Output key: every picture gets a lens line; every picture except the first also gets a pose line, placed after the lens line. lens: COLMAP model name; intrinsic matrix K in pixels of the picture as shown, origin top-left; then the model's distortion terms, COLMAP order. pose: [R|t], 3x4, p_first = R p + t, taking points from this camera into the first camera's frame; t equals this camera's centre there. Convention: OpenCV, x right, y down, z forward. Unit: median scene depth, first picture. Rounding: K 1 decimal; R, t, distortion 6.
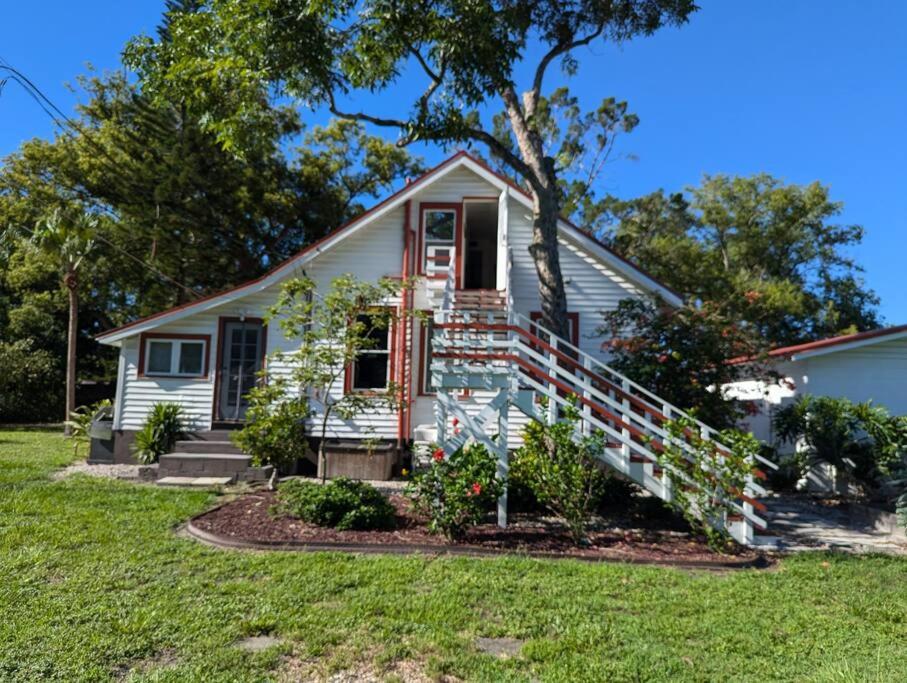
lens RADIAL K [[641.1, 0, 453.5], [0, 641.1, 341.5], [0, 0, 1]] dist [0.062858, -0.061206]
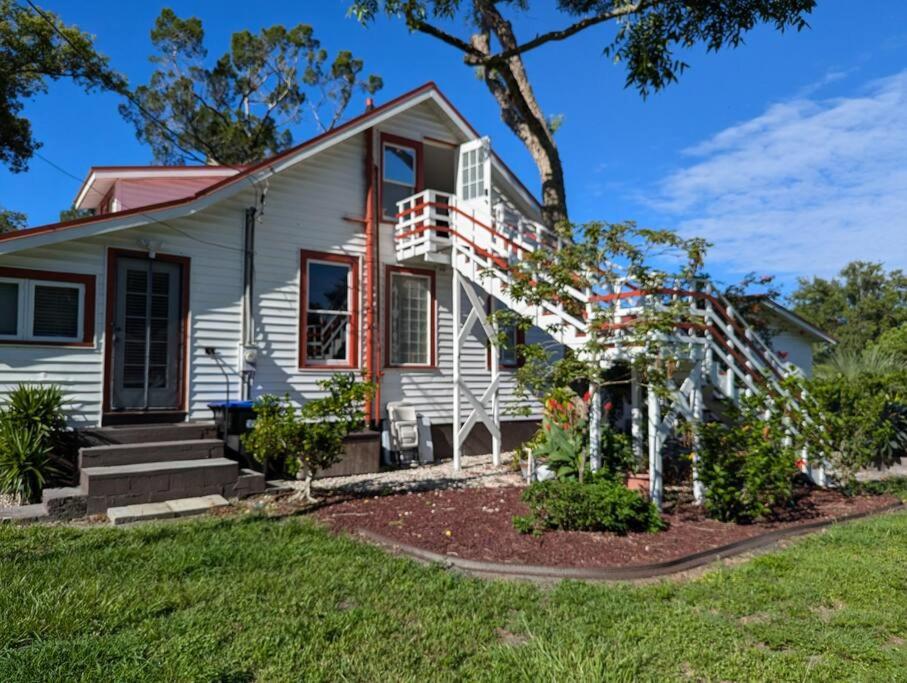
lens RADIAL K [[641.1, 0, 453.5], [0, 641.1, 341.5], [0, 0, 1]] dist [0.062858, -0.061206]
pose [[0.783724, 0.008274, 0.621054, -0.497373], [-0.040832, 0.998435, 0.038226, 0.015102], [-0.619765, -0.055318, 0.782835, 0.290499]]
